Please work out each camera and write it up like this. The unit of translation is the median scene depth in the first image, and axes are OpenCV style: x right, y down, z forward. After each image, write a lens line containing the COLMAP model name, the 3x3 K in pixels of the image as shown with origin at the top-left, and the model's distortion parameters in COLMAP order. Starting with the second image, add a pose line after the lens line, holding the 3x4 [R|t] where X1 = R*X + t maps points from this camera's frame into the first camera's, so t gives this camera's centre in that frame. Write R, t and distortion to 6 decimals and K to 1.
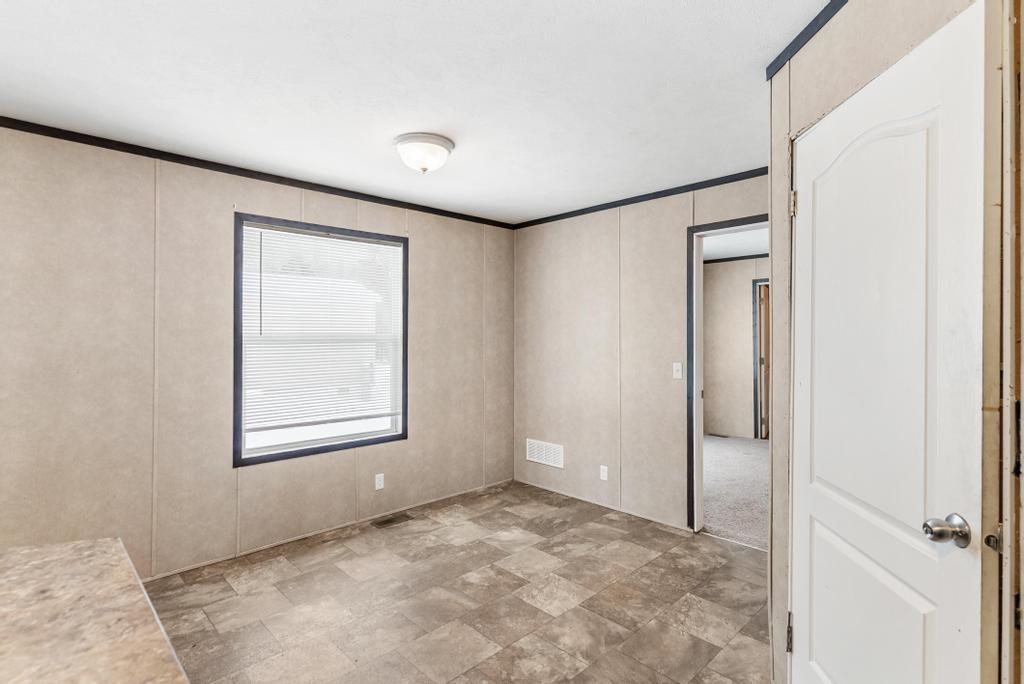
lens RADIAL K [[499.6, 0, 517.8], [0, 499.6, 329.8], [0, 0, 1]] dist [0.003315, 0.000131]
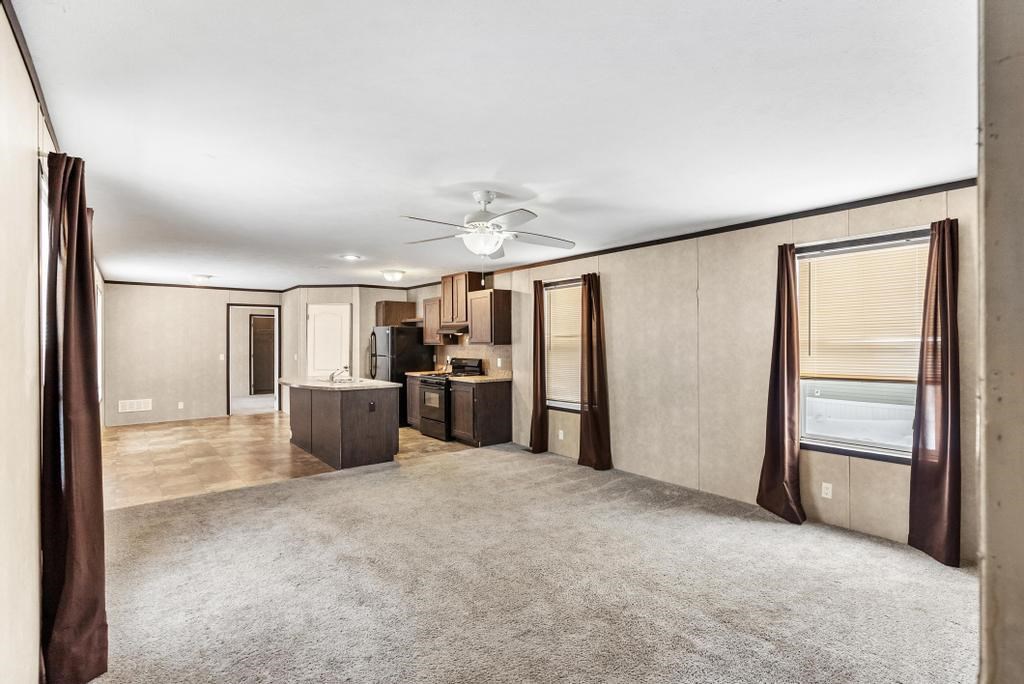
lens RADIAL K [[499.6, 0, 509.7], [0, 499.6, 339.7], [0, 0, 1]] dist [0.003315, 0.000131]
pose [[0.106487, 0.000977, 0.994314, -2.197926], [-0.011208, 0.999937, 0.000217, -0.027962], [-0.994251, -0.011167, 0.106492, -0.804080]]
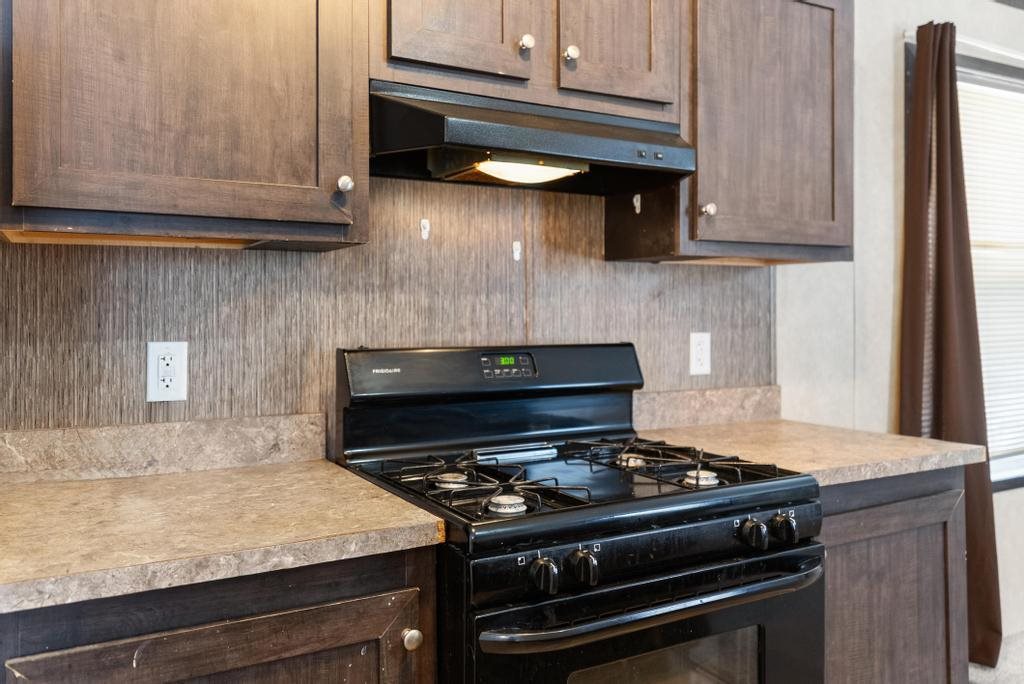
lens RADIAL K [[810.4, 0, 516.2], [0, 810.4, 303.5], [0, 0, 1]] dist [-0.002622, -0.003422]
pose [[-0.966689, 0.008729, 0.255806, -0.159174], [0.001732, 0.999619, -0.027563, 0.044966], [-0.255949, -0.026202, -0.966335, 0.149593]]
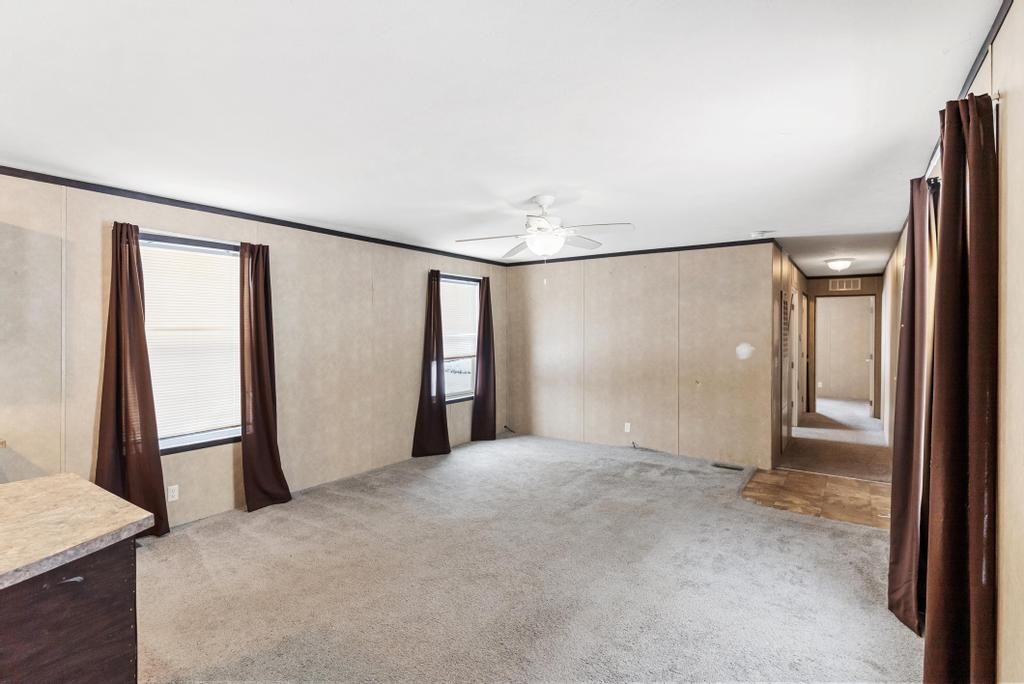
lens RADIAL K [[499.6, 0, 512.4], [0, 499.6, 335.8], [0, 0, 1]] dist [0.003315, 0.000131]
pose [[-0.978982, 0.002676, -0.203931, -0.894846], [0.004080, 0.999971, -0.006463, -0.017050], [0.203907, -0.007159, -0.978964, 0.400341]]
